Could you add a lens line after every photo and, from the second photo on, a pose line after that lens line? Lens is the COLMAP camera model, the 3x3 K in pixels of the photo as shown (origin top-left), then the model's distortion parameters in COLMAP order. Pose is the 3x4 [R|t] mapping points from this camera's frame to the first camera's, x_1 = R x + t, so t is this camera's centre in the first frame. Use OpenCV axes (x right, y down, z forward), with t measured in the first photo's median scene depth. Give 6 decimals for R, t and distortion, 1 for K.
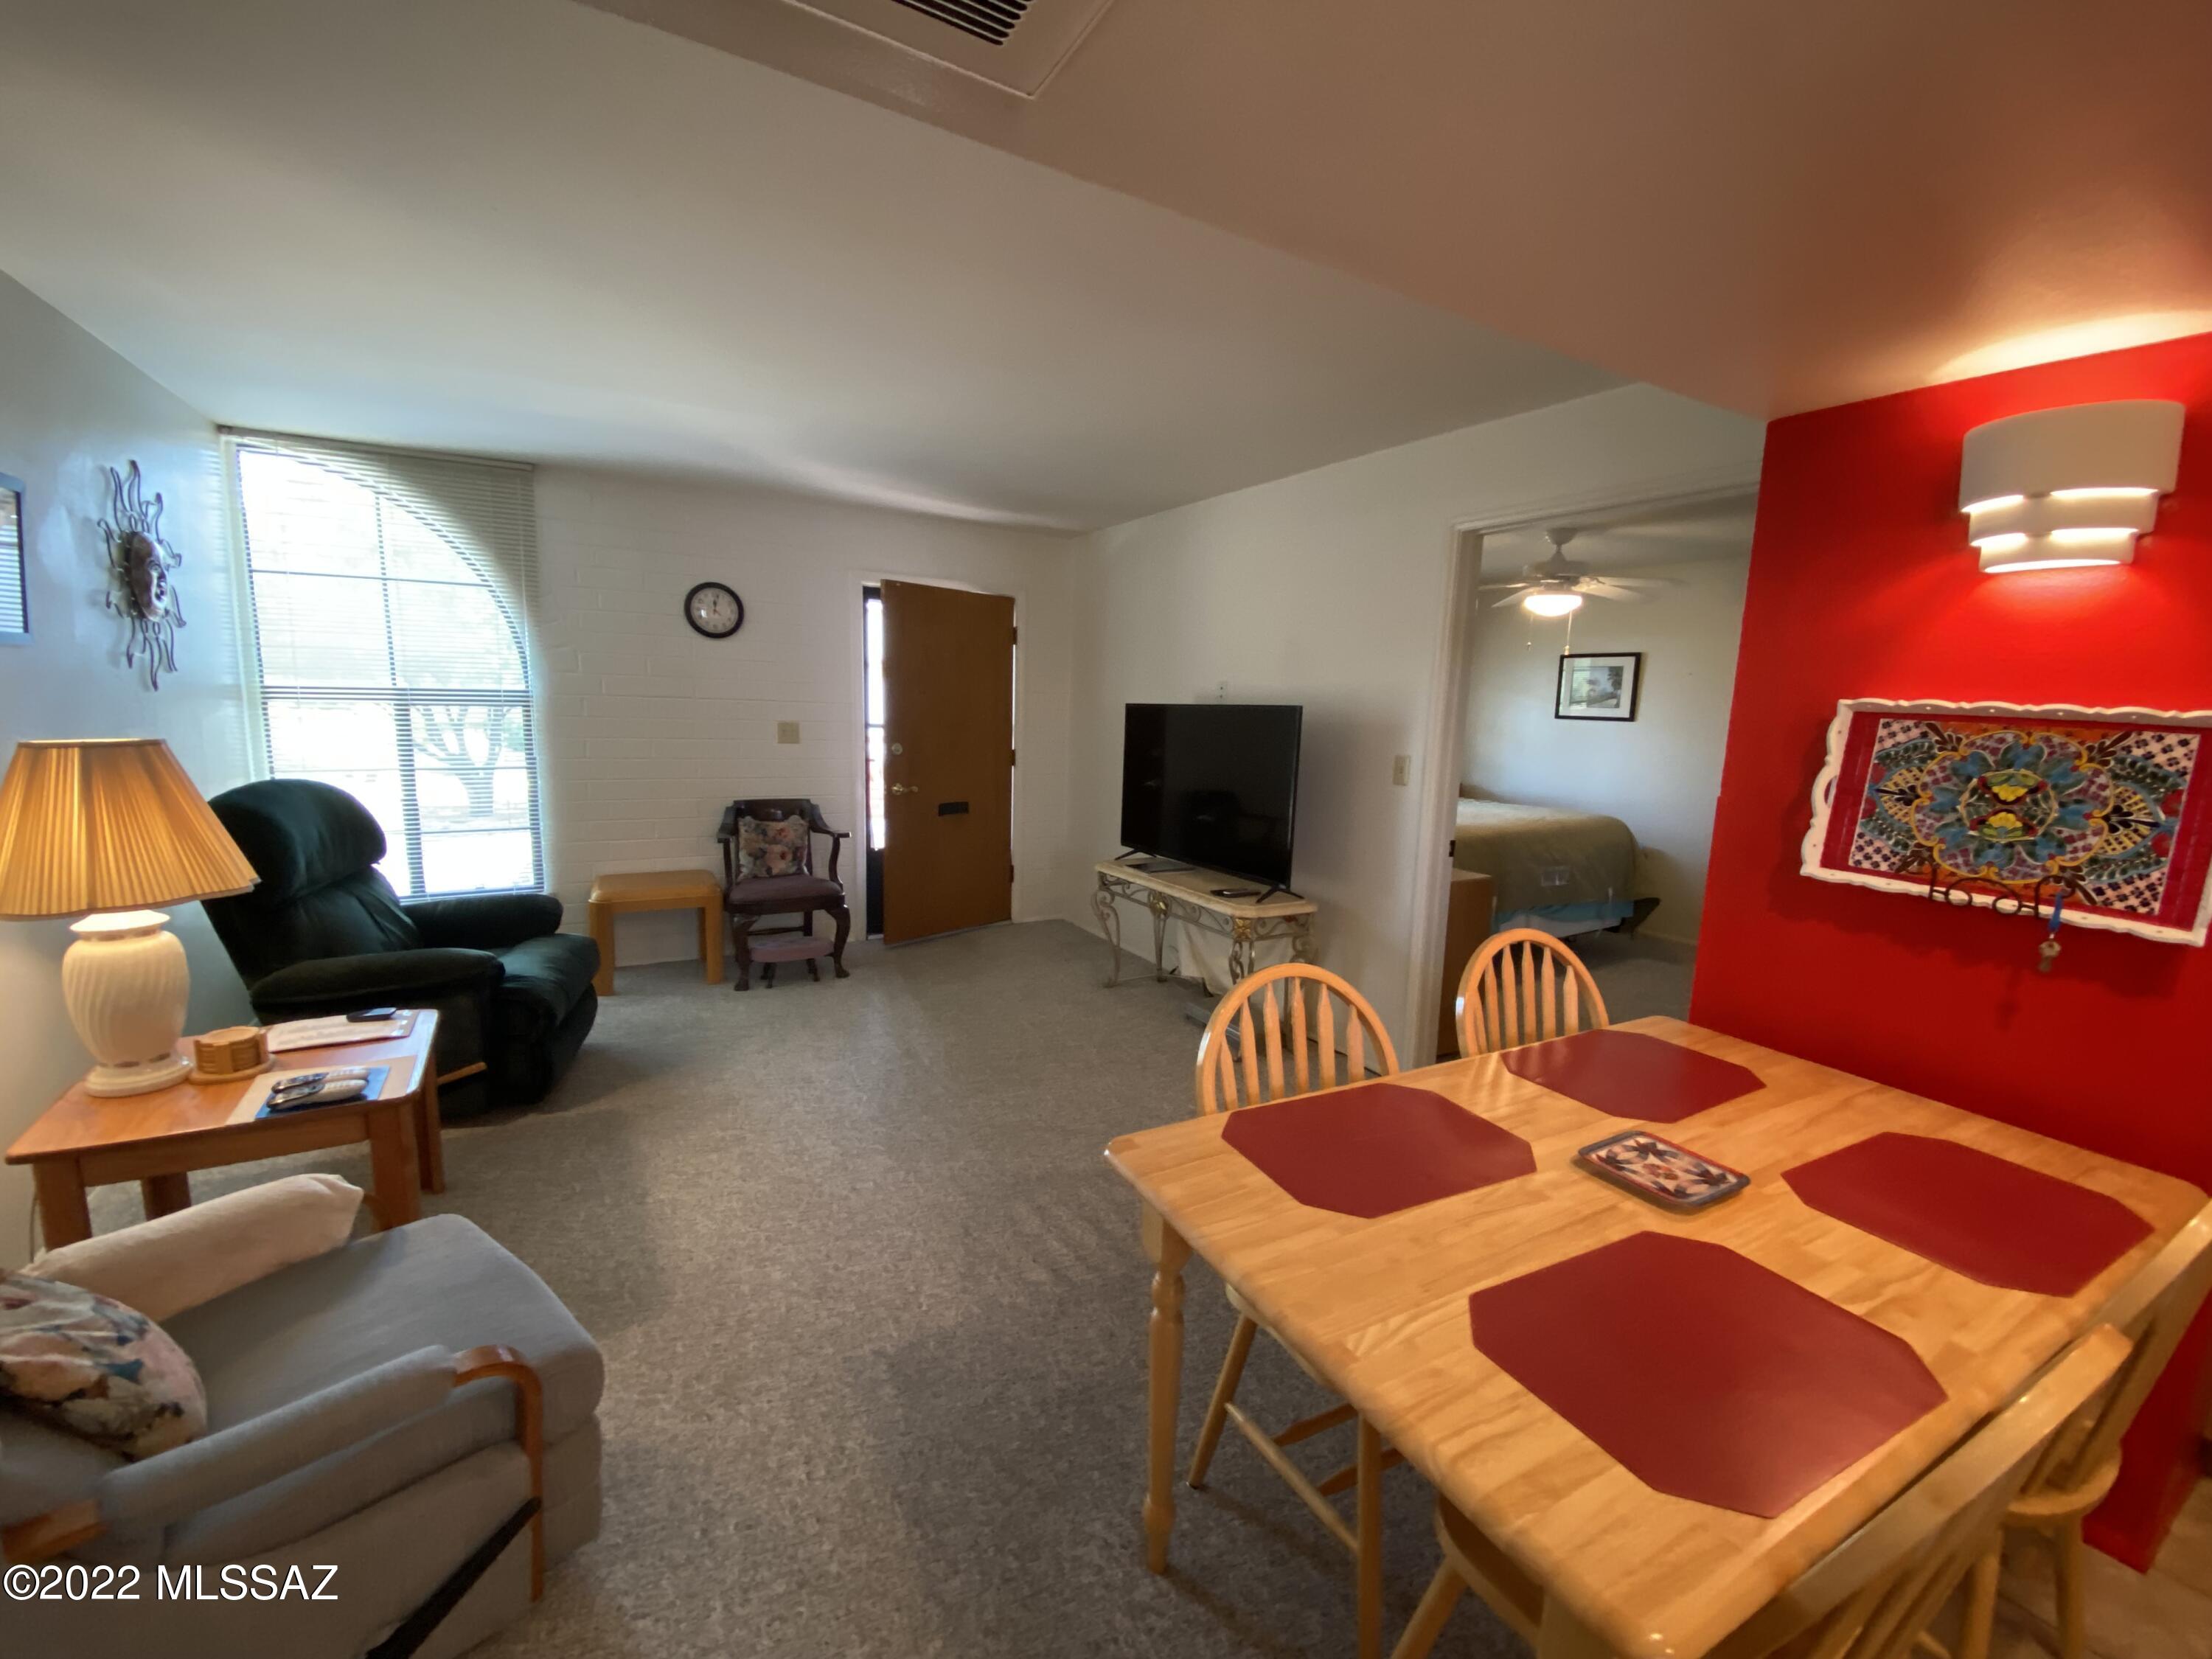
lens RADIAL K [[897.4, 0, 1102.2], [0, 897.4, 831.1], [0, 0, 1]] dist [-0.002953, -0.006315]
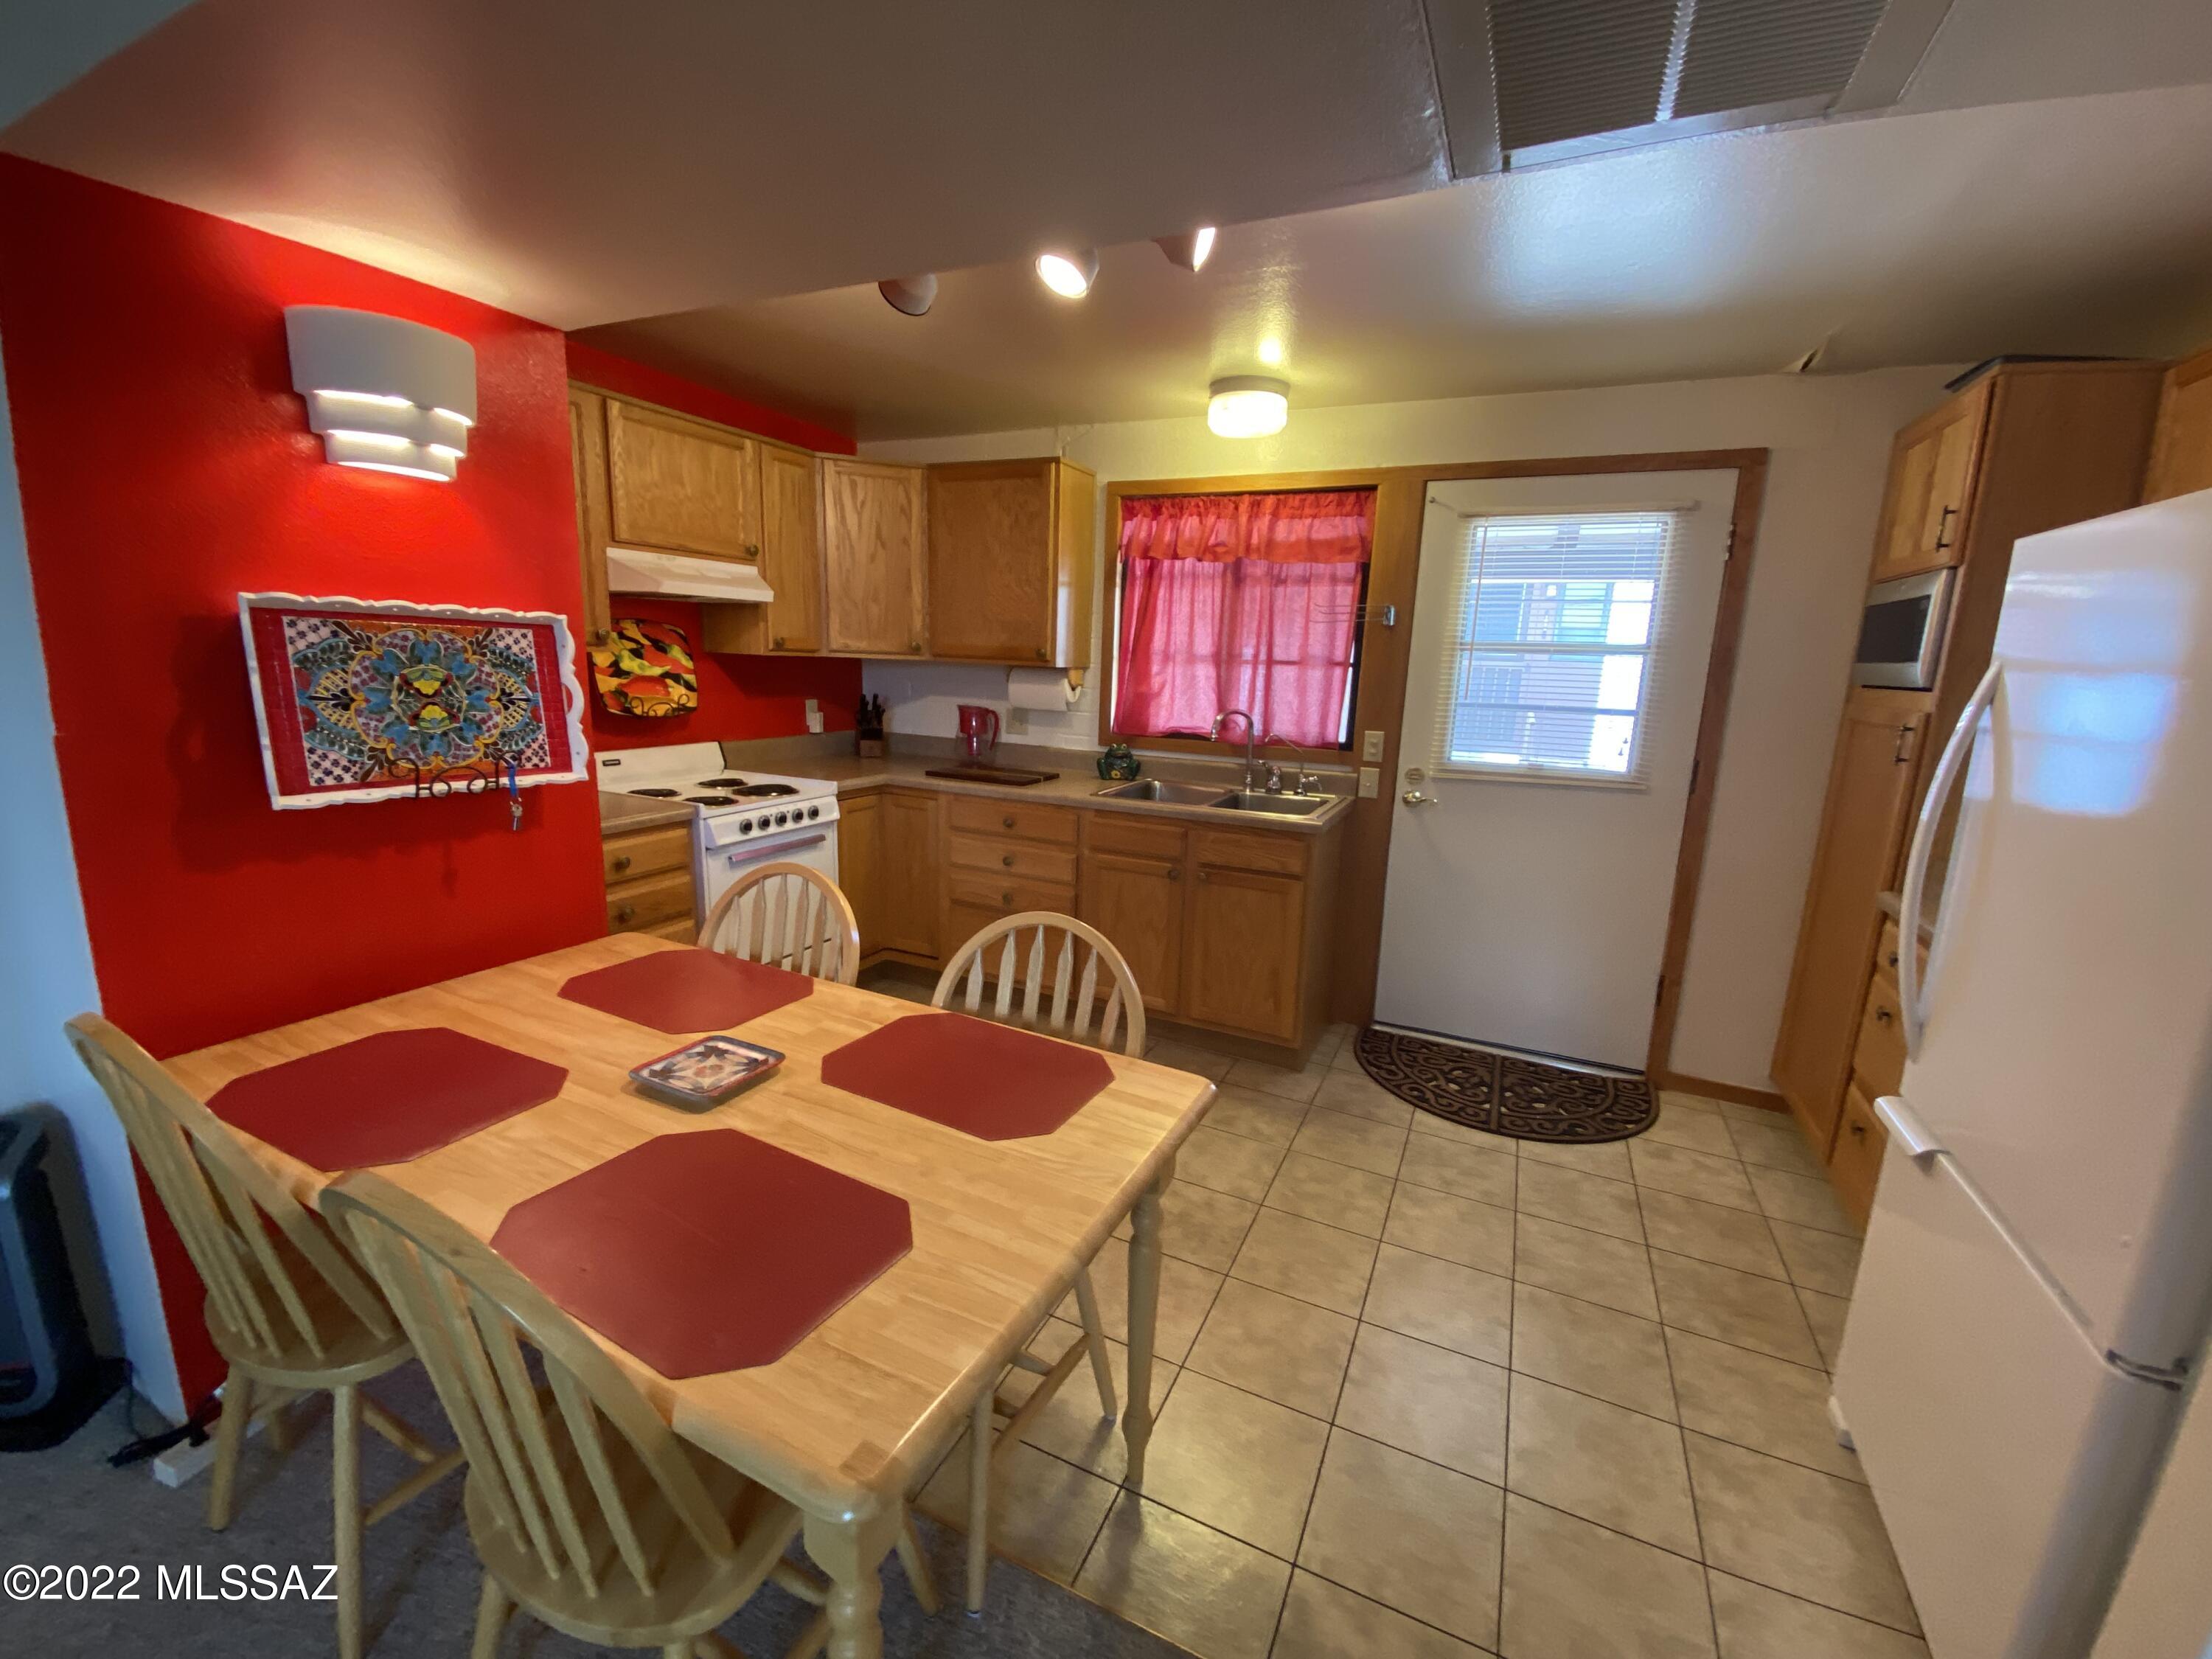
lens RADIAL K [[897.4, 0, 1094.4], [0, 897.4, 840.9], [0, 0, 1]] dist [-0.002953, -0.006315]
pose [[-0.563783, -0.218831, 0.796405, -0.340351], [0.068668, 0.948503, 0.309235, -0.140853], [-0.823063, 0.229029, -0.519724, 0.903449]]
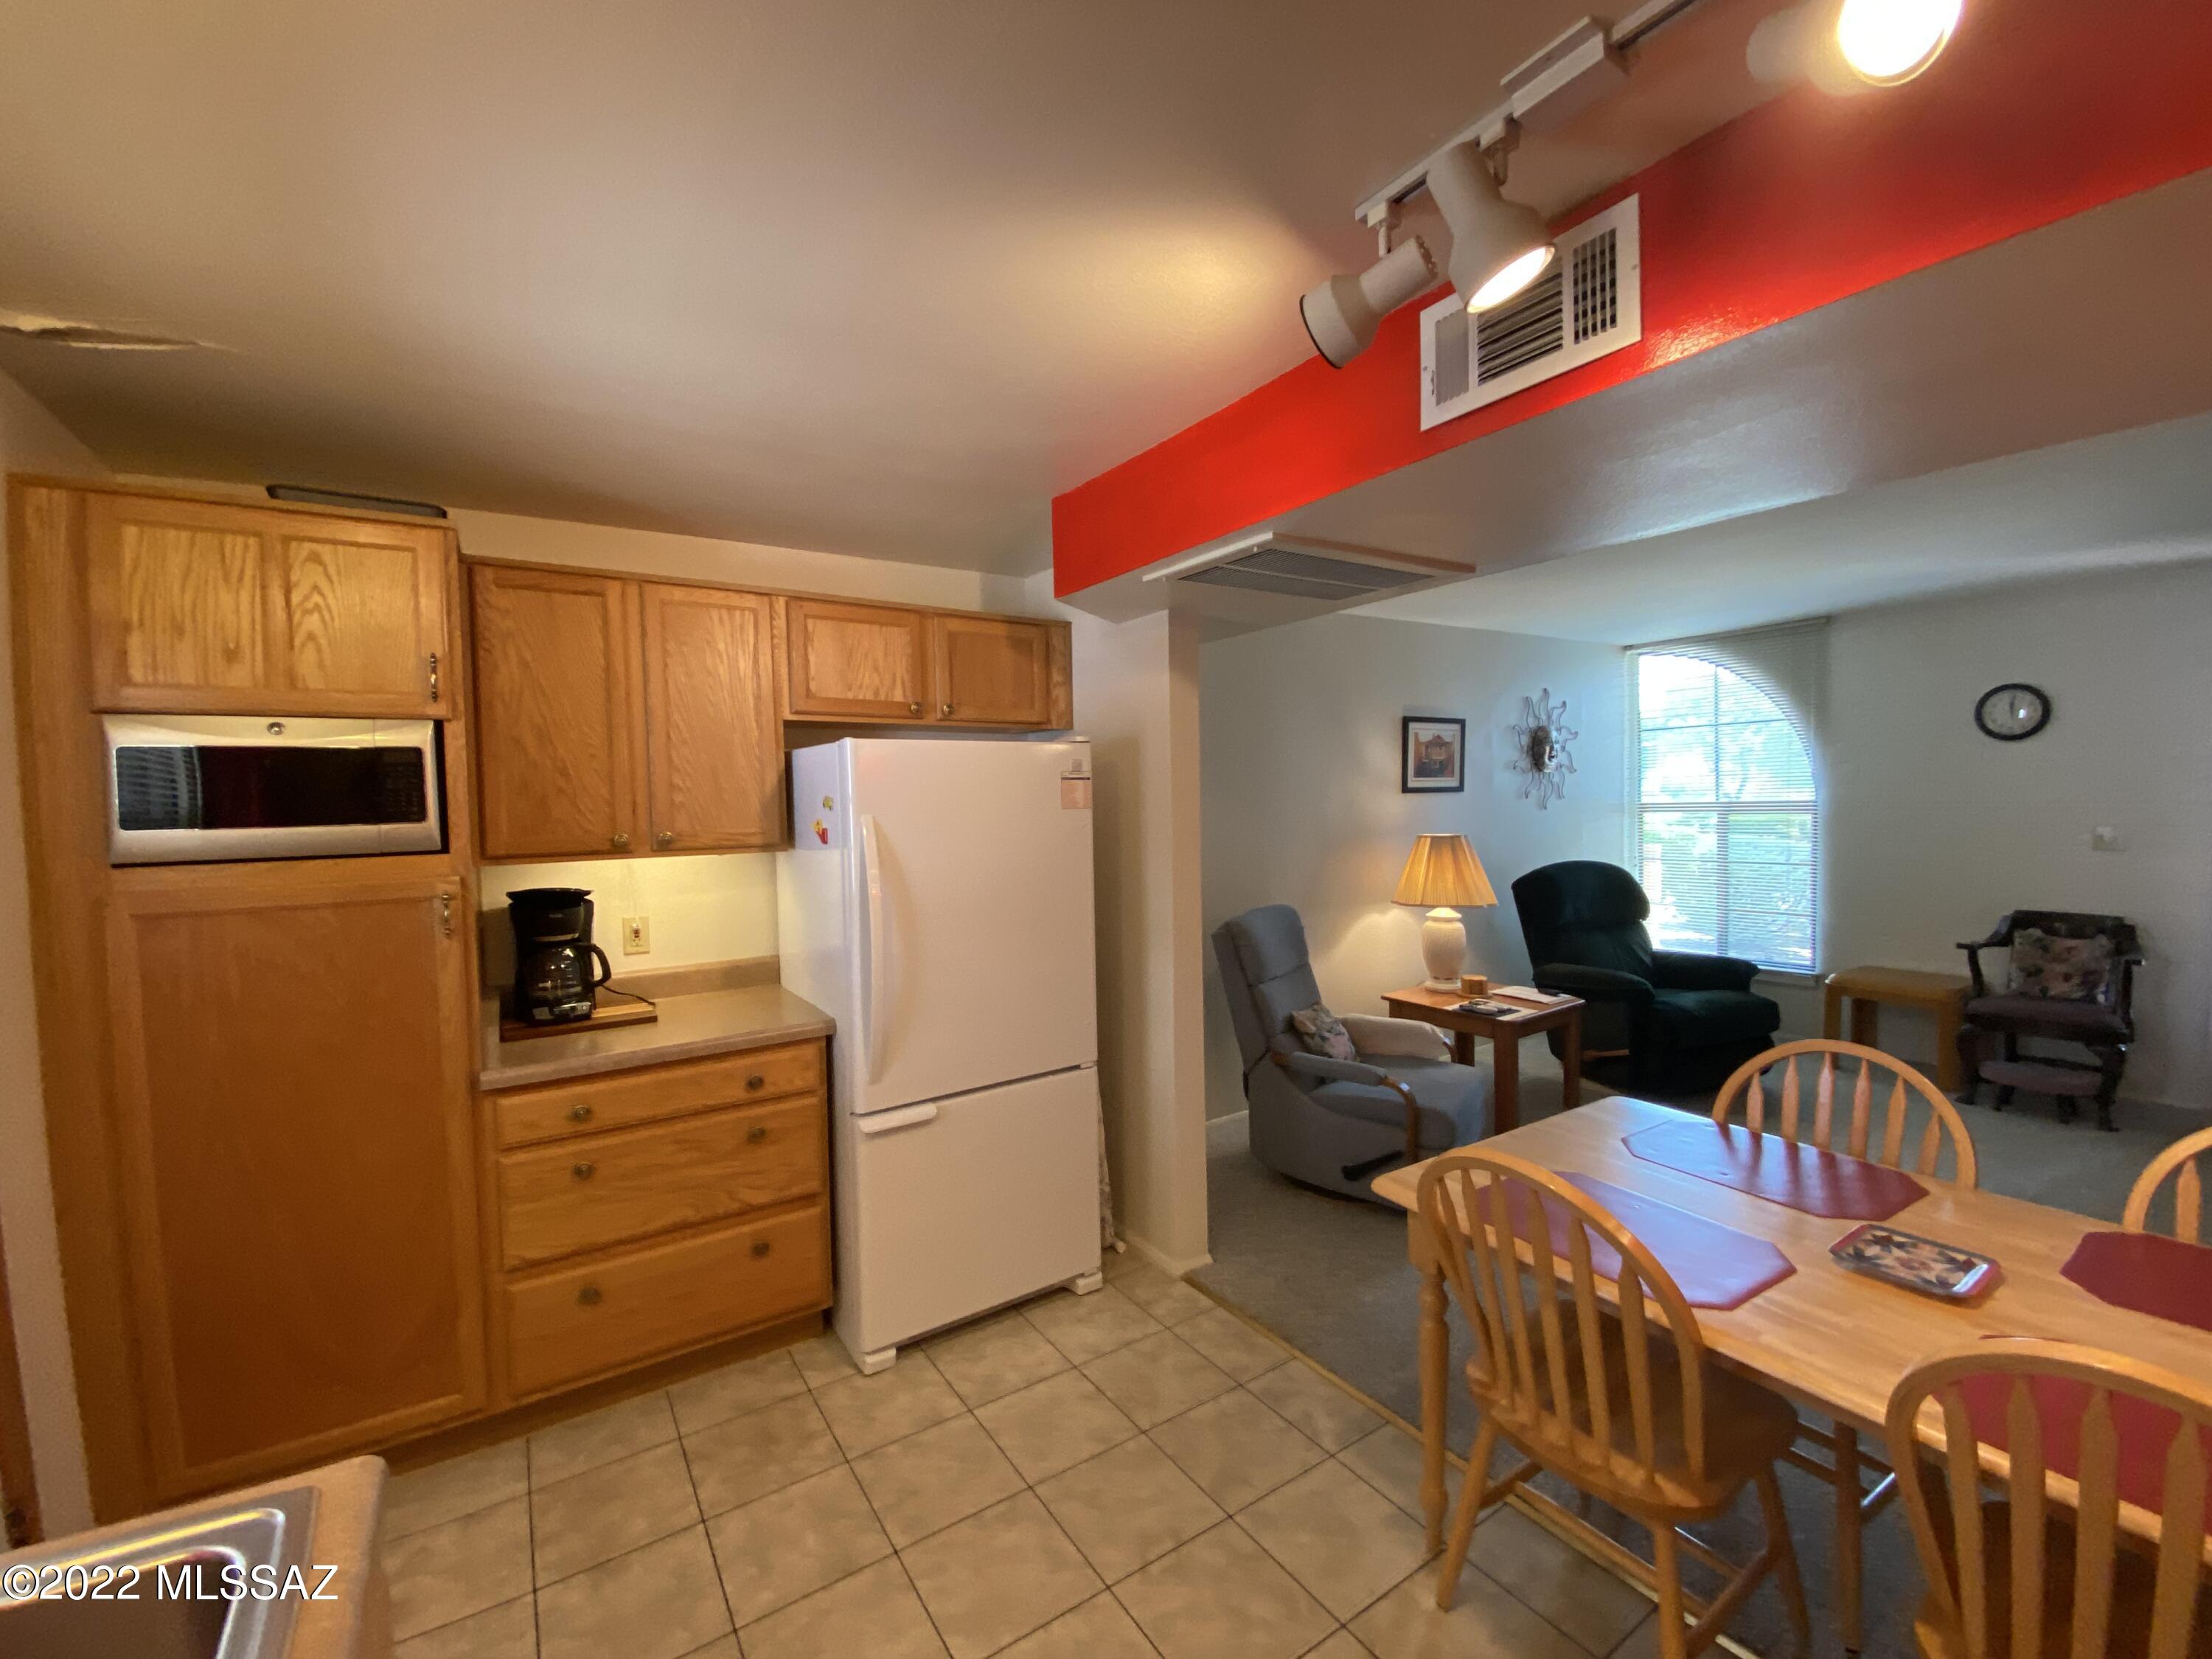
lens RADIAL K [[897.4, 0, 1123.3], [0, 897.4, 835.5], [0, 0, 1]] dist [-0.002953, -0.006315]
pose [[0.074954, 0.008235, -0.997153, 1.242349], [-0.120153, 0.992755, -0.000833, 0.003353], [0.989922, 0.119874, 0.075401, -0.000714]]
